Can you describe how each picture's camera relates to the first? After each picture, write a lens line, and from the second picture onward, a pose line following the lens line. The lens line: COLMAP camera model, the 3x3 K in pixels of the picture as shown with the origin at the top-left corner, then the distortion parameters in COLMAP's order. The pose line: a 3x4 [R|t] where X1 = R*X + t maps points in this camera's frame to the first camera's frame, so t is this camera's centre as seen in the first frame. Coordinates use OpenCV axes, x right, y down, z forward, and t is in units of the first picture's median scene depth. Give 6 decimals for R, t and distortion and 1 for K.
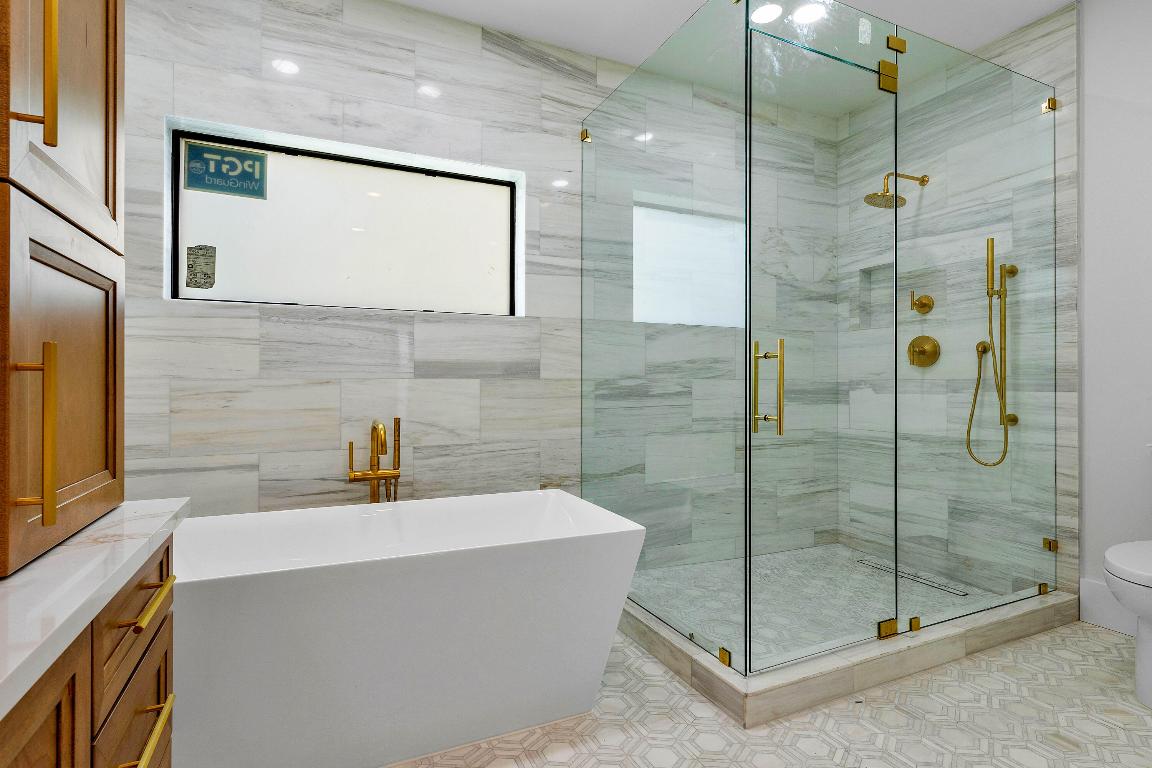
lens RADIAL K [[571.6, 0, 569.4], [0, 571.6, 375.9], [0, 0, 1]] dist [-0.000938, 0.000384]
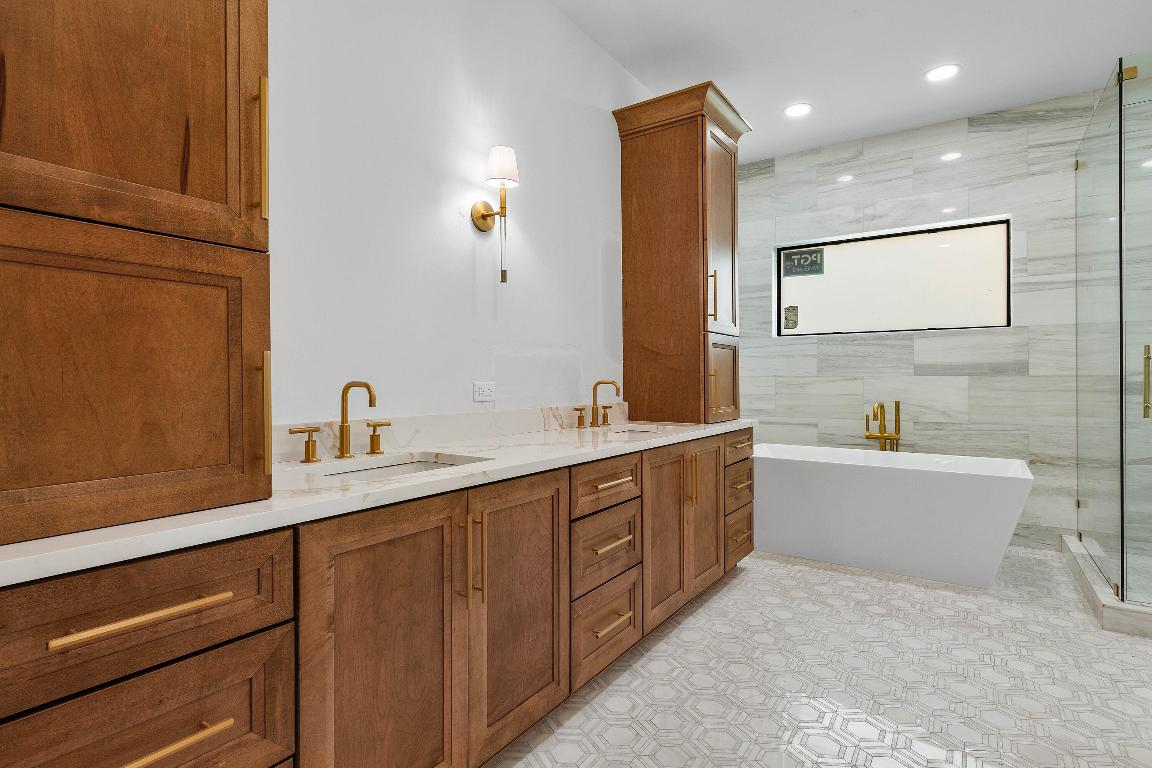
lens RADIAL K [[571.6, 0, 572.8], [0, 571.6, 380.1], [0, 0, 1]] dist [-0.000938, 0.000384]
pose [[0.505625, -0.001076, -0.862753, 0.595597], [0.009811, 0.999942, 0.004503, -0.000331], [0.862698, -0.010741, 0.505606, -0.553973]]
